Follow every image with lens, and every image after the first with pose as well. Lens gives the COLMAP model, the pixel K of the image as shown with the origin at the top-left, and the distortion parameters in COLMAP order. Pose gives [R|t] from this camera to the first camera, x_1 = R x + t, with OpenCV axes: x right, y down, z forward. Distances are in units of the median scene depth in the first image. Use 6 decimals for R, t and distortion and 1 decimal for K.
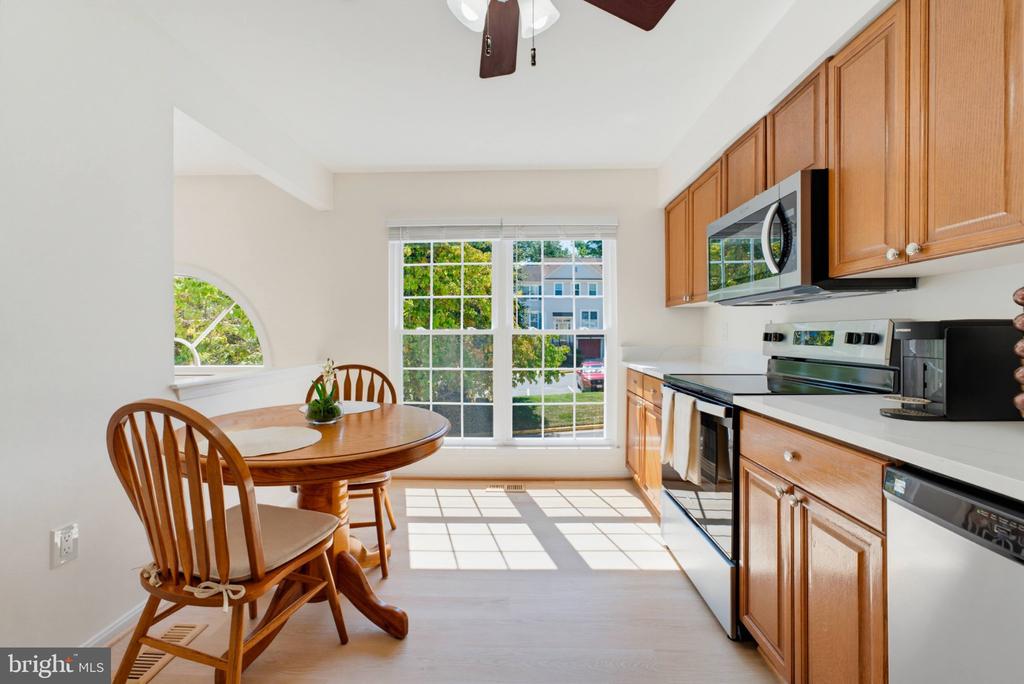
lens RADIAL K [[419.4, 0, 513.3], [0, 419.4, 337.8], [0, 0, 1]] dist [-0.014140, 0.009533]
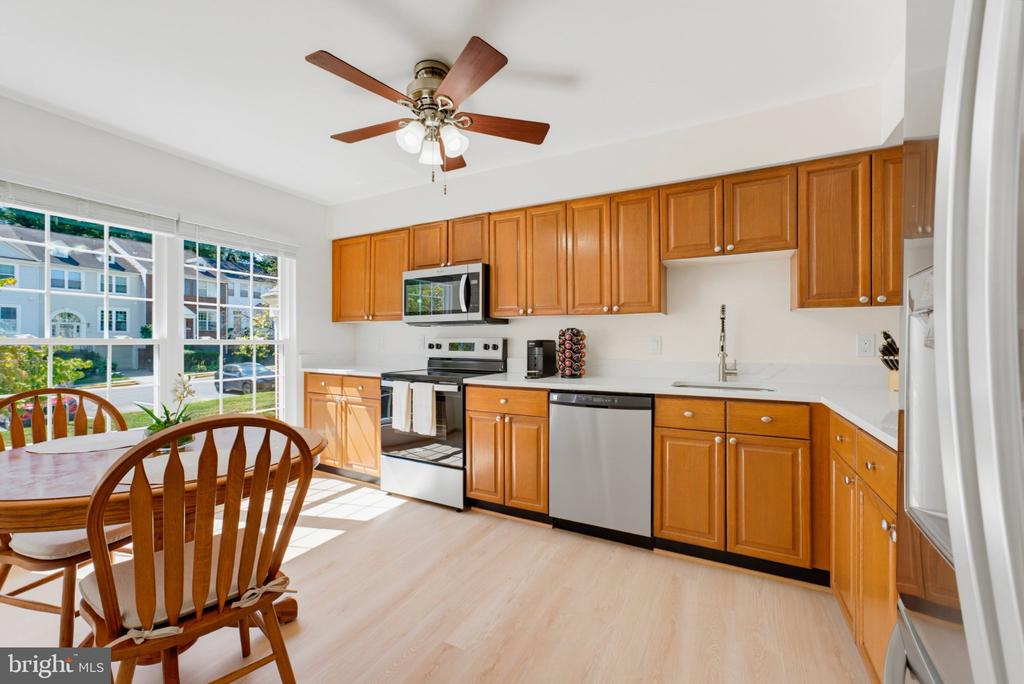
lens RADIAL K [[419.4, 0, 513.8], [0, 419.4, 342.0], [0, 0, 1]] dist [-0.014140, 0.009533]
pose [[0.446151, 0.004106, 0.894948, -0.868302], [0.004016, 0.999970, -0.006590, -0.007556], [-0.894949, 0.006534, 0.446122, -0.023840]]
